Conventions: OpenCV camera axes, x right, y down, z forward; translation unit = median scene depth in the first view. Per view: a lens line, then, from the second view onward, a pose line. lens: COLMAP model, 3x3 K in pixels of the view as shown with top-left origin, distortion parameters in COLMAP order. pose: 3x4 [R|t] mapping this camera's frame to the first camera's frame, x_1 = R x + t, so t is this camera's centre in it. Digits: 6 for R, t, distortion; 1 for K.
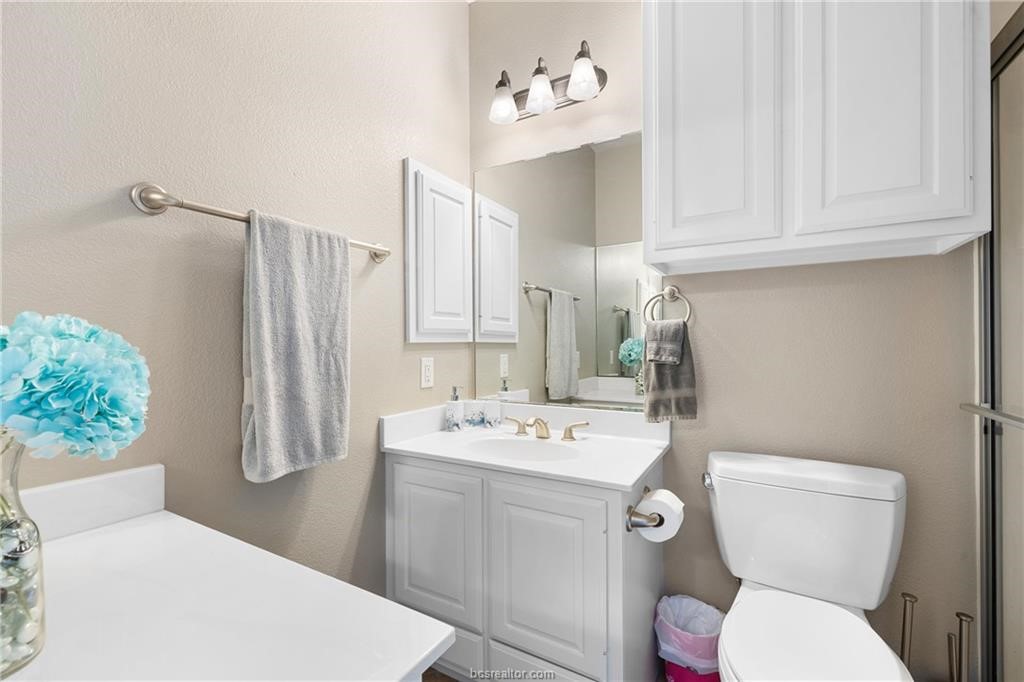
lens RADIAL K [[435.3, 0, 512.3], [0, 435.3, 344.4], [0, 0, 1]] dist [-0.001060, -0.000054]
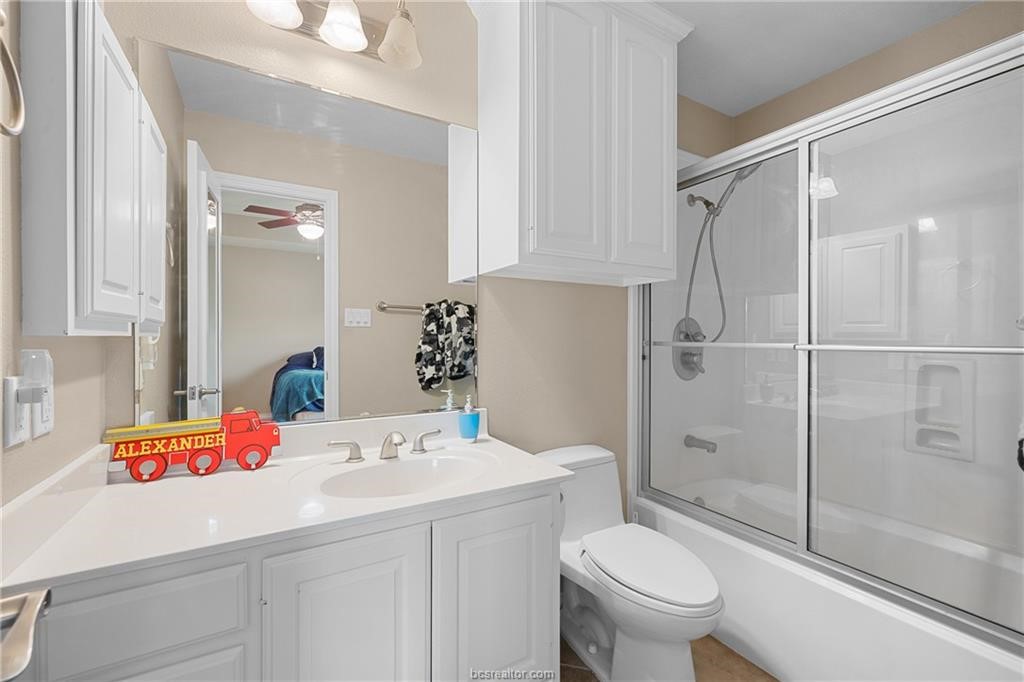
lens RADIAL K [[435.3, 0, 517.2], [0, 435.3, 339.8], [0, 0, 1]] dist [-0.001060, -0.000054]
pose [[0.505366, -0.004341, 0.862894, -0.505003], [-0.001784, 0.999980, 0.006076, -0.008281], [-0.862903, -0.004609, 0.505348, 0.396115]]
